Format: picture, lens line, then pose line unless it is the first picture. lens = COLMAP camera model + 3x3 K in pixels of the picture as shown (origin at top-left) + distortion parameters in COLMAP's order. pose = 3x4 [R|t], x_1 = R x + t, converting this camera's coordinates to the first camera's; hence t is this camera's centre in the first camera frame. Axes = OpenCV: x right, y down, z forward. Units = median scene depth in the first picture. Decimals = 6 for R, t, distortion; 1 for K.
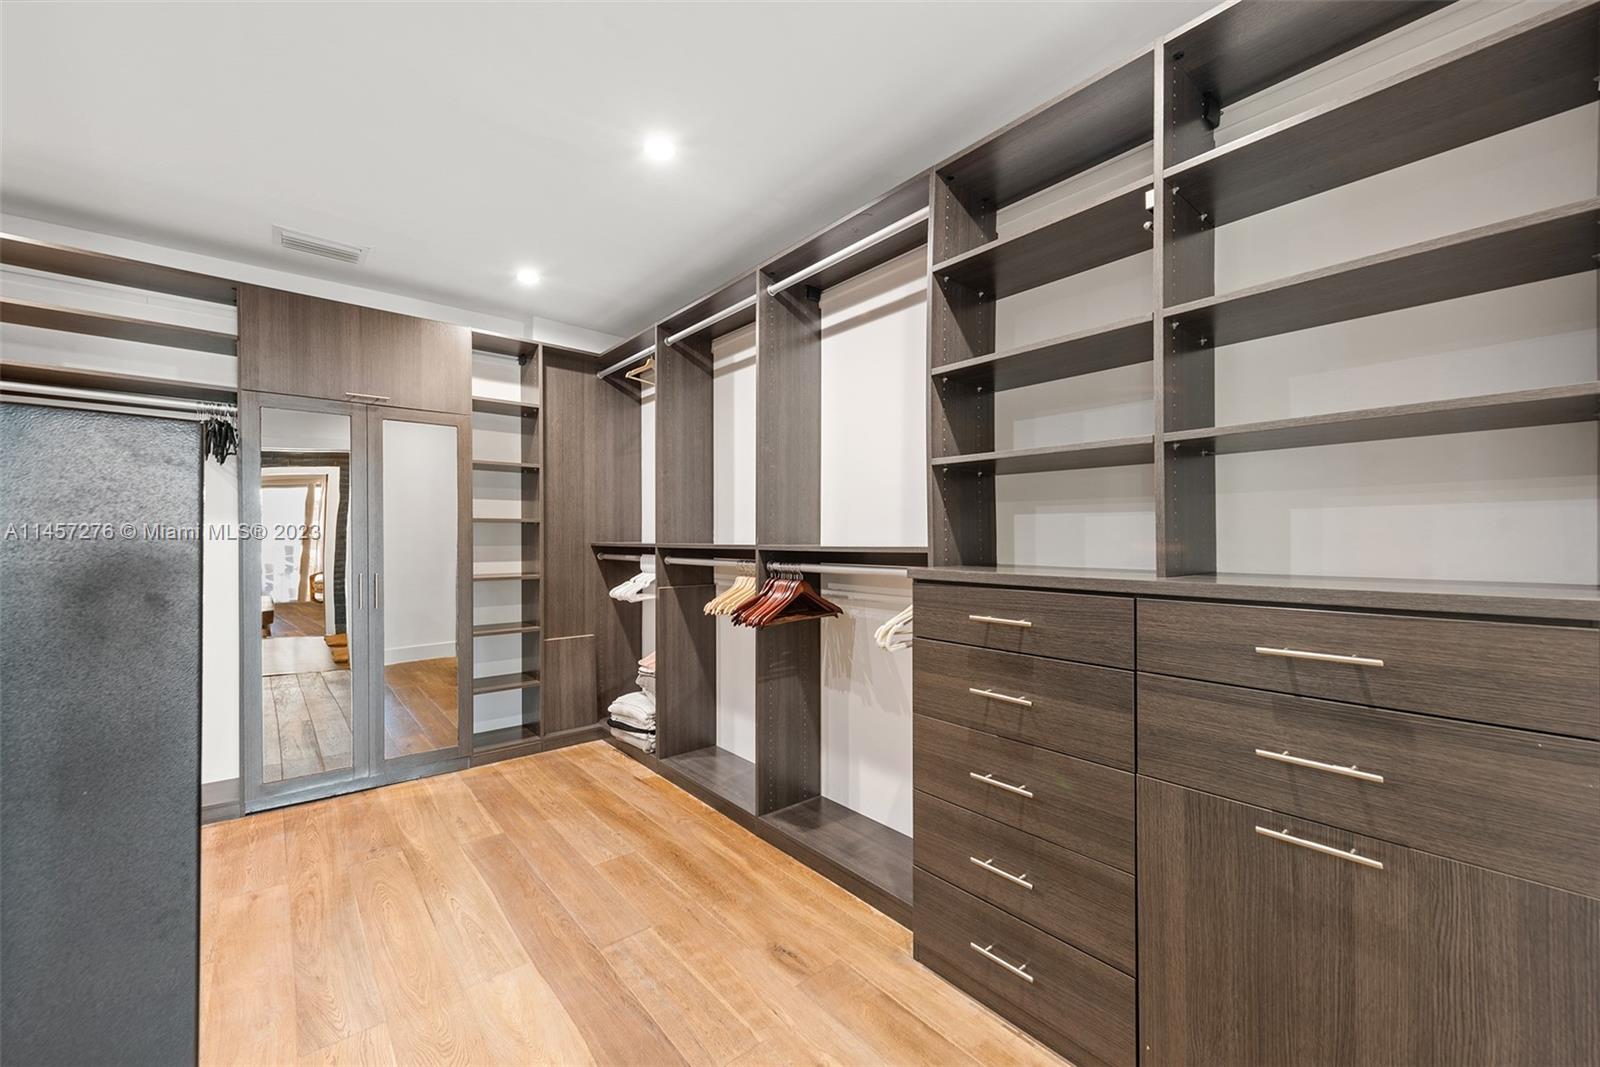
lens RADIAL K [[638.1, 0, 800.0], [0, 638.1, 533.5], [0, 0, 1]] dist [0.001992, 0.000149]
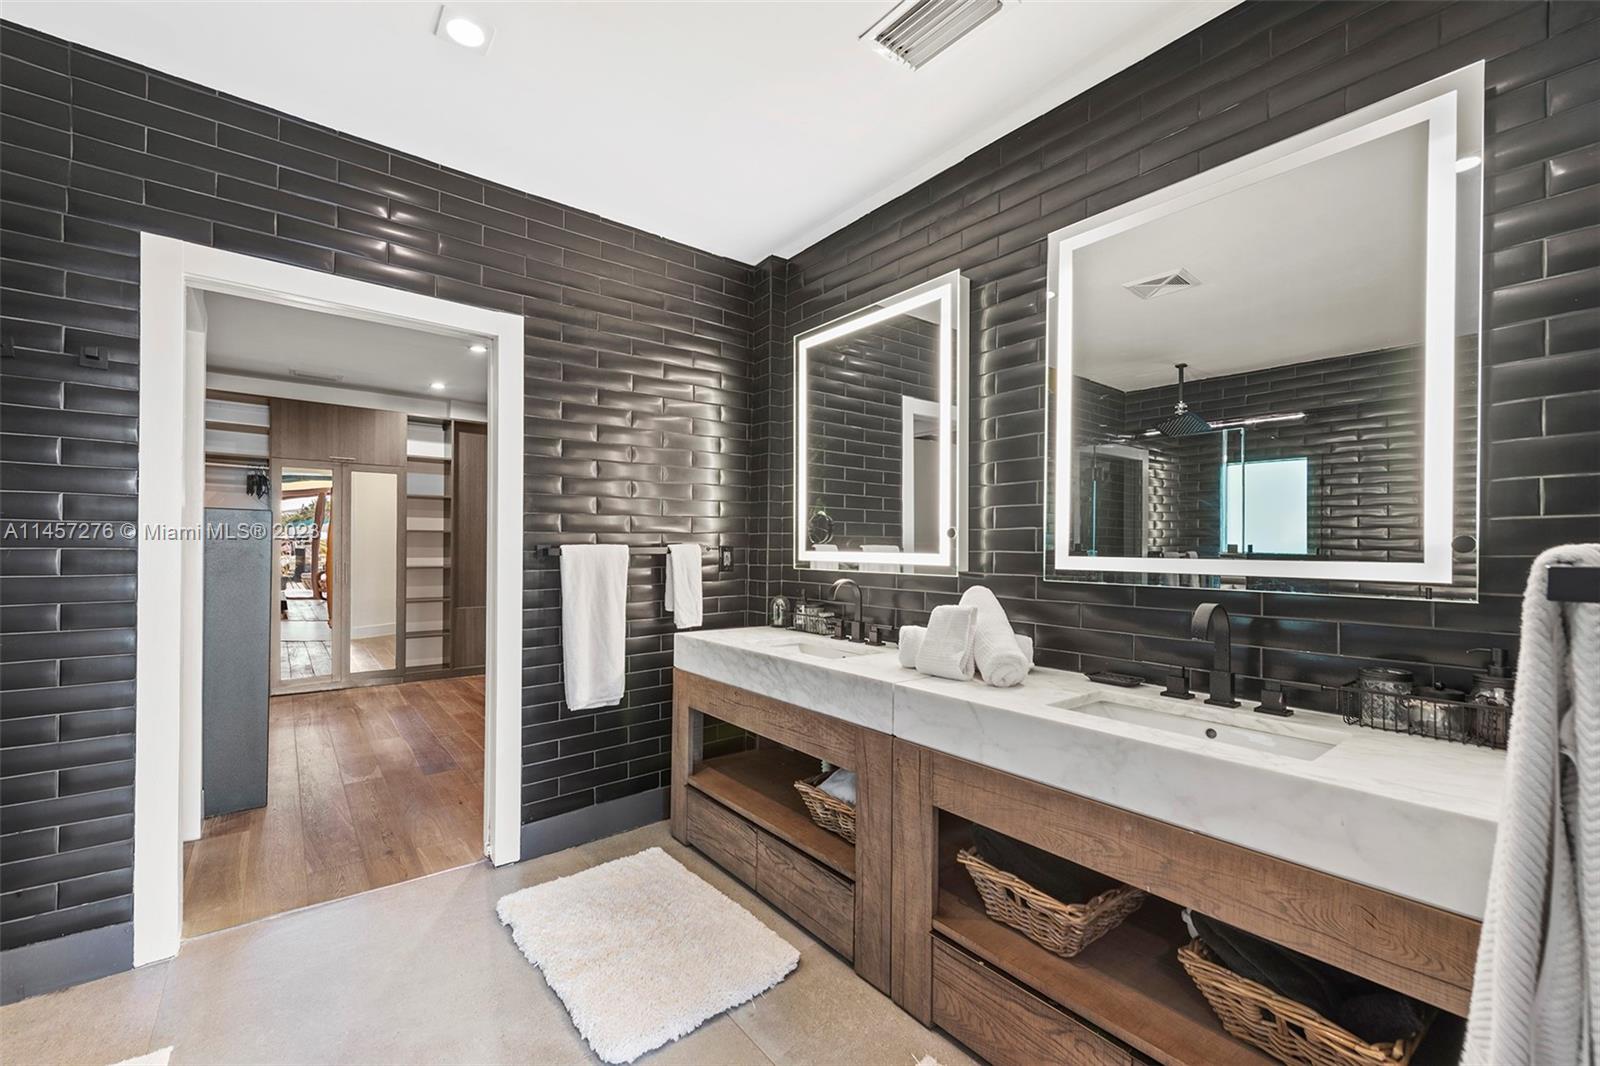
lens RADIAL K [[645.5, 0, 800.0], [0, 645.5, 533.0], [0, 0, 1]] dist [-0.012661, -0.000081]
pose [[0.999812, -0.000689, -0.019352, 0.521577], [0.000329, 0.999827, -0.018594, 0.015043], [0.019362, 0.018584, 0.999640, -0.617370]]
